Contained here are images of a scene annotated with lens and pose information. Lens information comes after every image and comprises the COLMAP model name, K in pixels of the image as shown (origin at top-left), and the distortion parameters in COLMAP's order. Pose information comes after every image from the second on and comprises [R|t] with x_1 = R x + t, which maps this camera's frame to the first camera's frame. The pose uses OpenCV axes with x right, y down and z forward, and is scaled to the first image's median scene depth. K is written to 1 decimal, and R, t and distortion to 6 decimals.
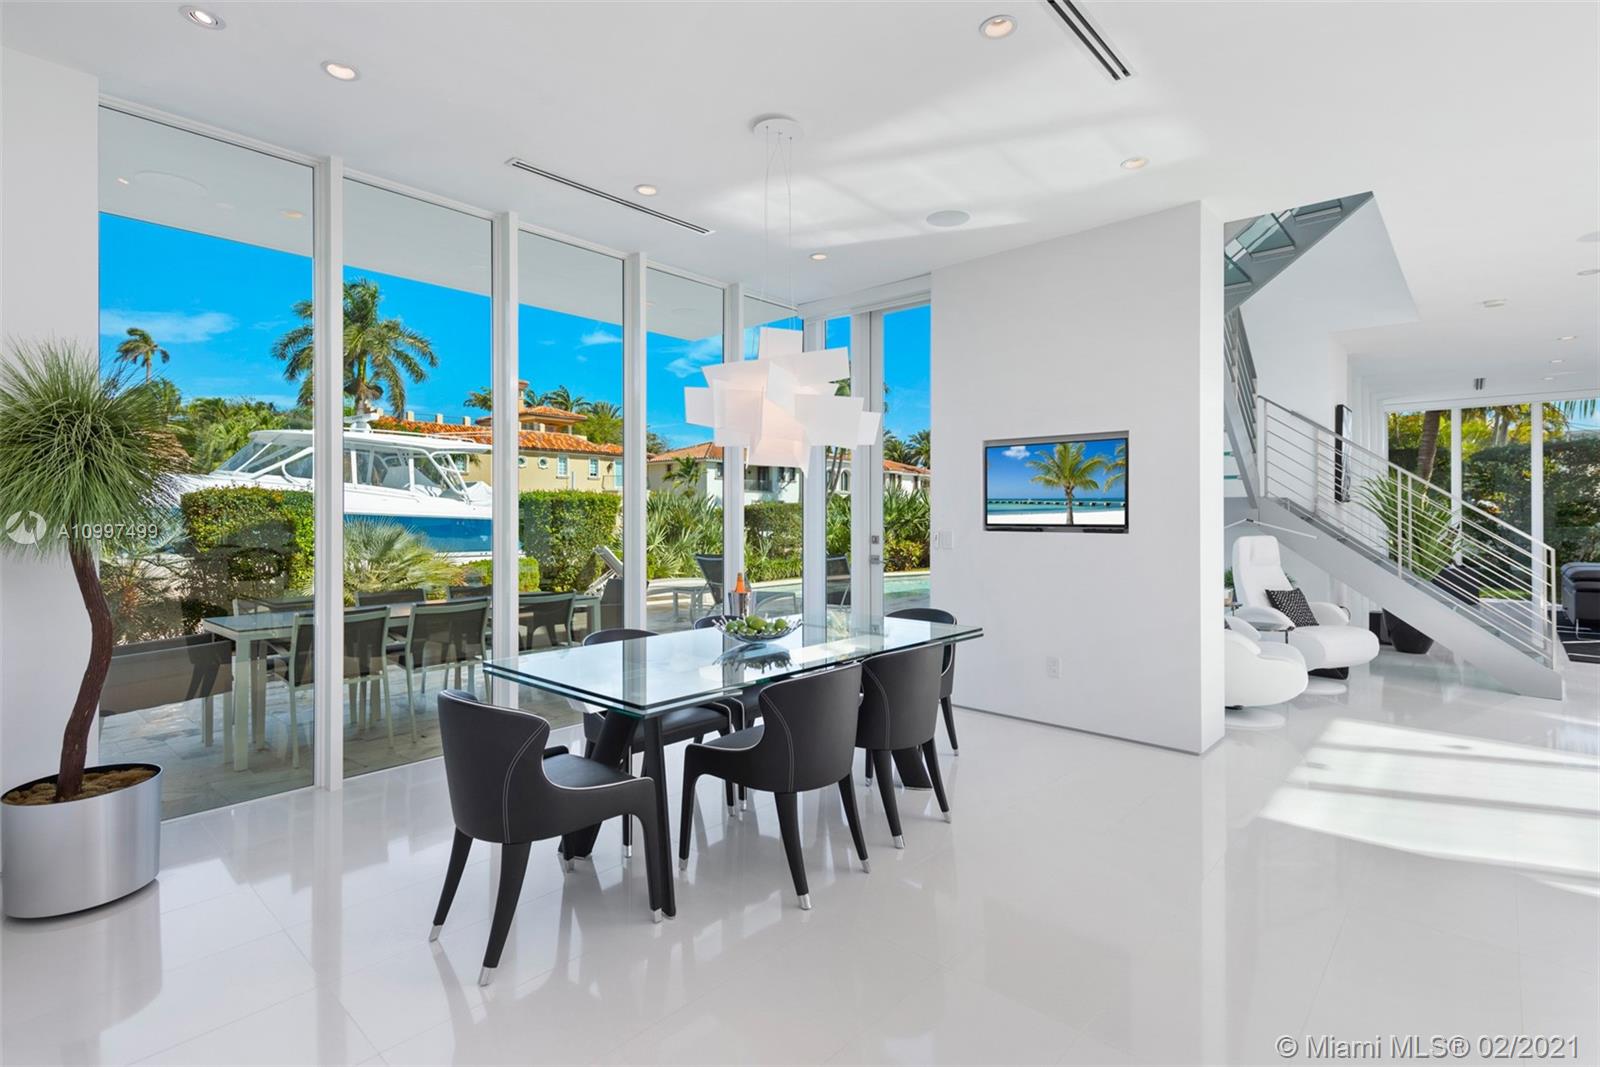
lens RADIAL K [[744.6, 0, 808.5], [0, 744.6, 515.4], [0, 0, 1]] dist [0.004644, -0.002372]
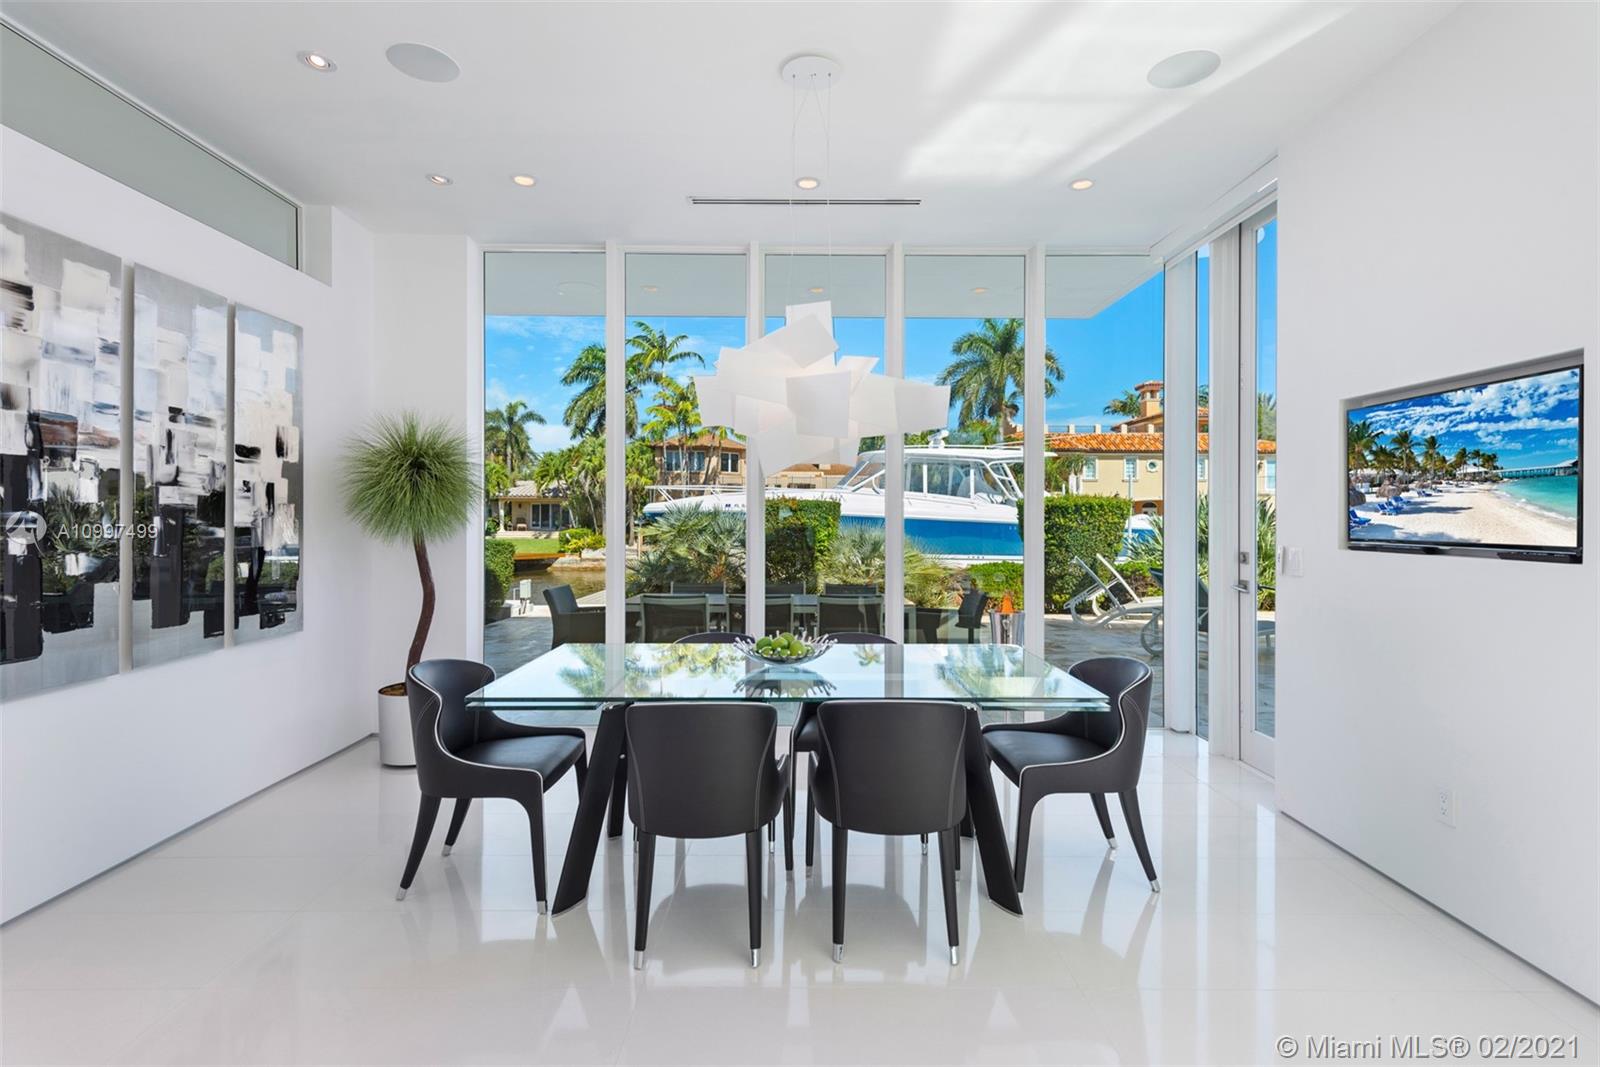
lens RADIAL K [[744.6, 0, 807.4], [0, 744.6, 520.3], [0, 0, 1]] dist [0.004644, -0.002372]
pose [[0.682889, 0.005047, -0.730505, 0.126899], [-0.006037, 0.999981, 0.001265, -0.000292], [0.730497, 0.003546, 0.682906, 0.089244]]
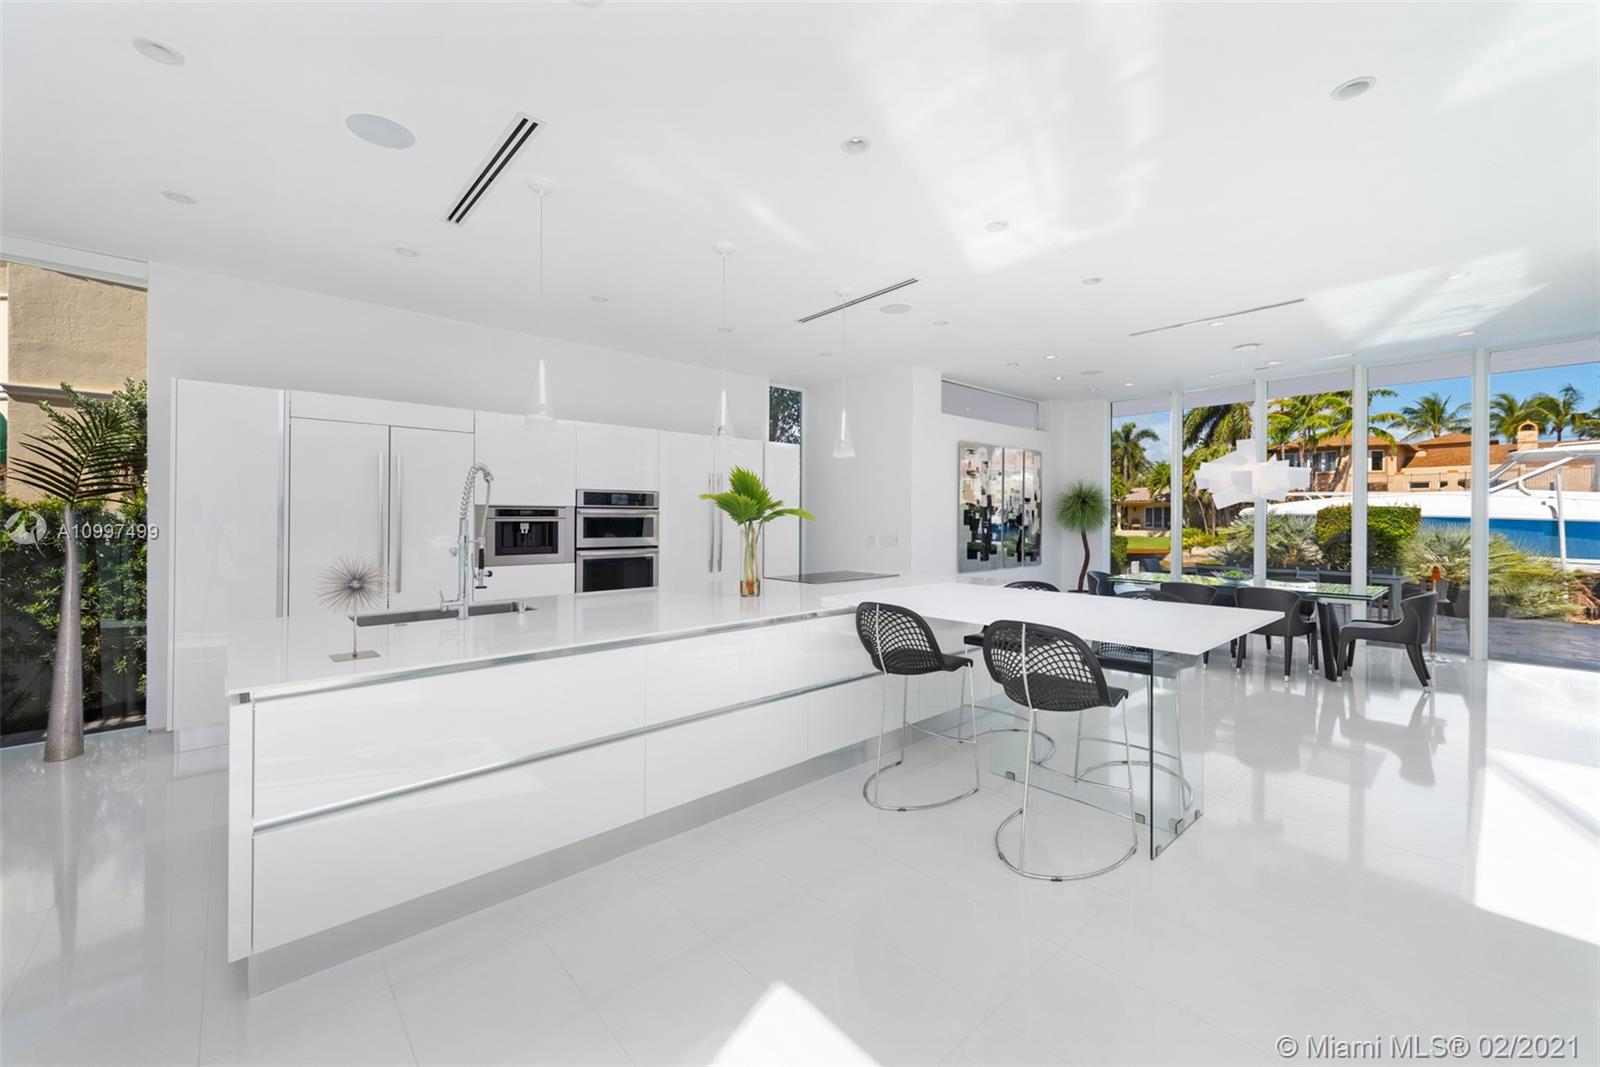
lens RADIAL K [[626.2, 0, 794.9], [0, 626.2, 525.8], [0, 0, 1]] dist [0.000758, -0.000288]
pose [[-0.115052, 0.012759, -0.993277, 0.417109], [-0.002547, 0.999910, 0.013140, -0.003719], [0.993356, 0.004042, -0.115009, -0.020177]]
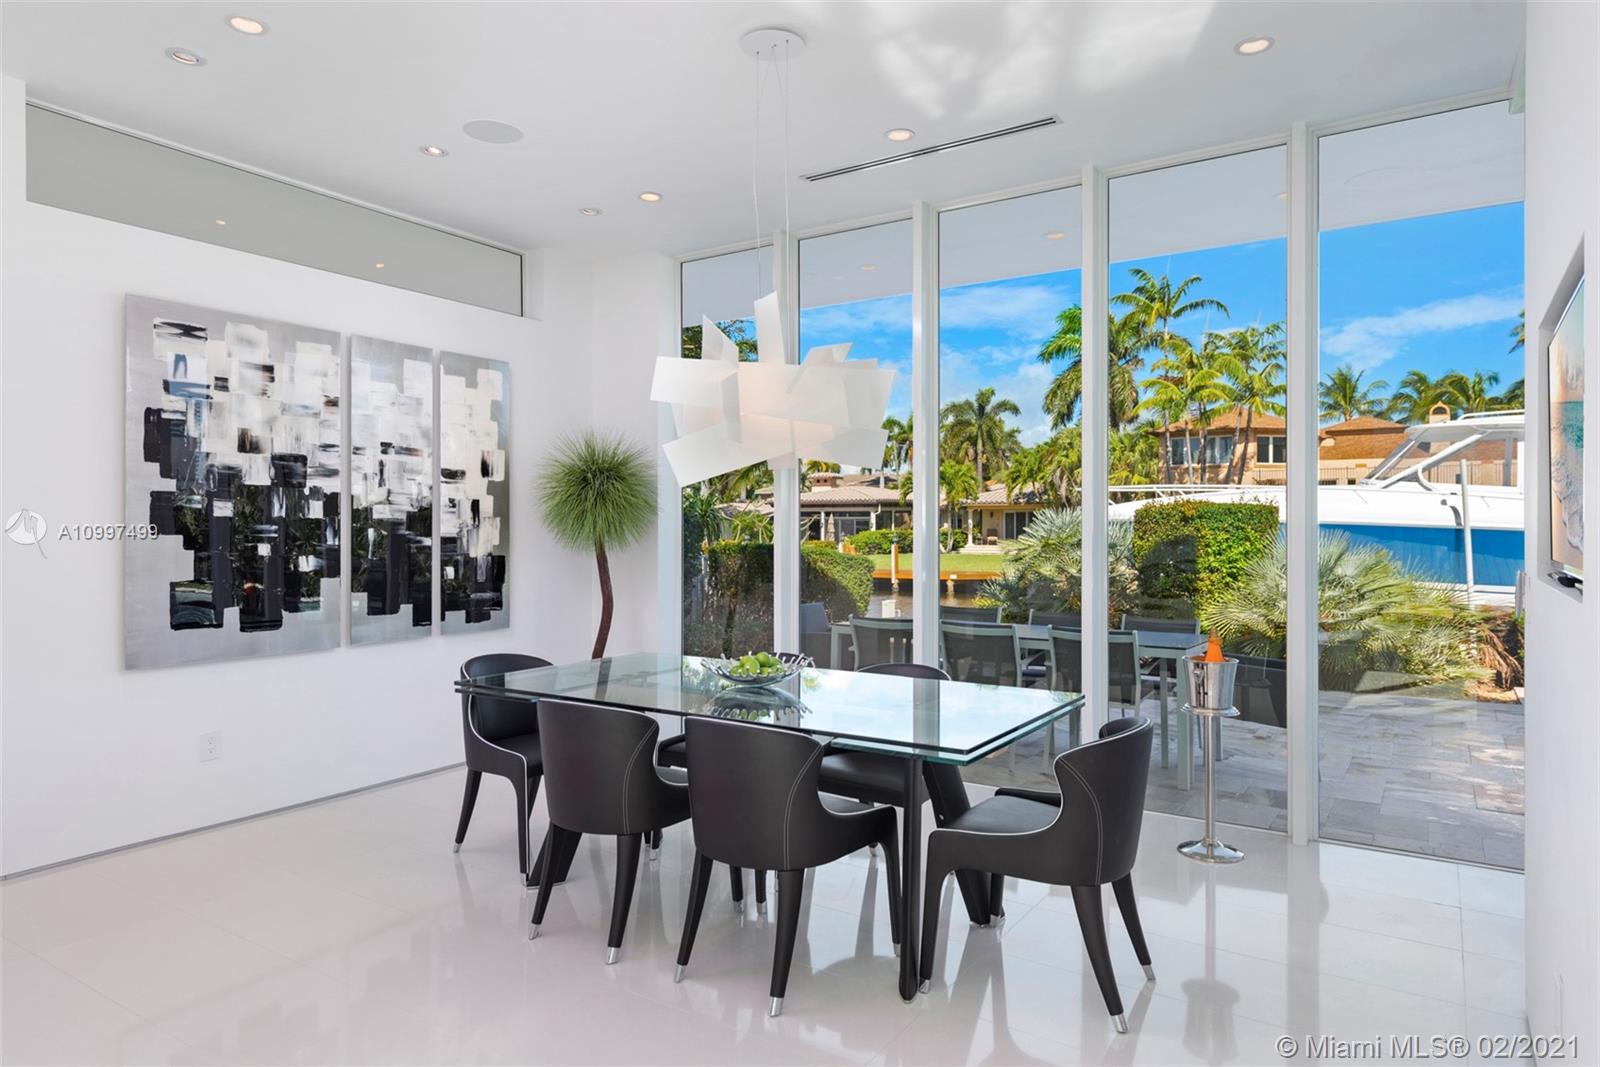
lens RADIAL K [[962.8, 0, 807.8], [0, 962.8, 533.1], [0, 0, 1]] dist [0.018938, -0.000176]
pose [[0.166231, 0.005544, -0.986071, 0.212550], [-0.003681, 0.999981, 0.005002, -0.000574], [0.986080, 0.002799, 0.166248, 0.188260]]
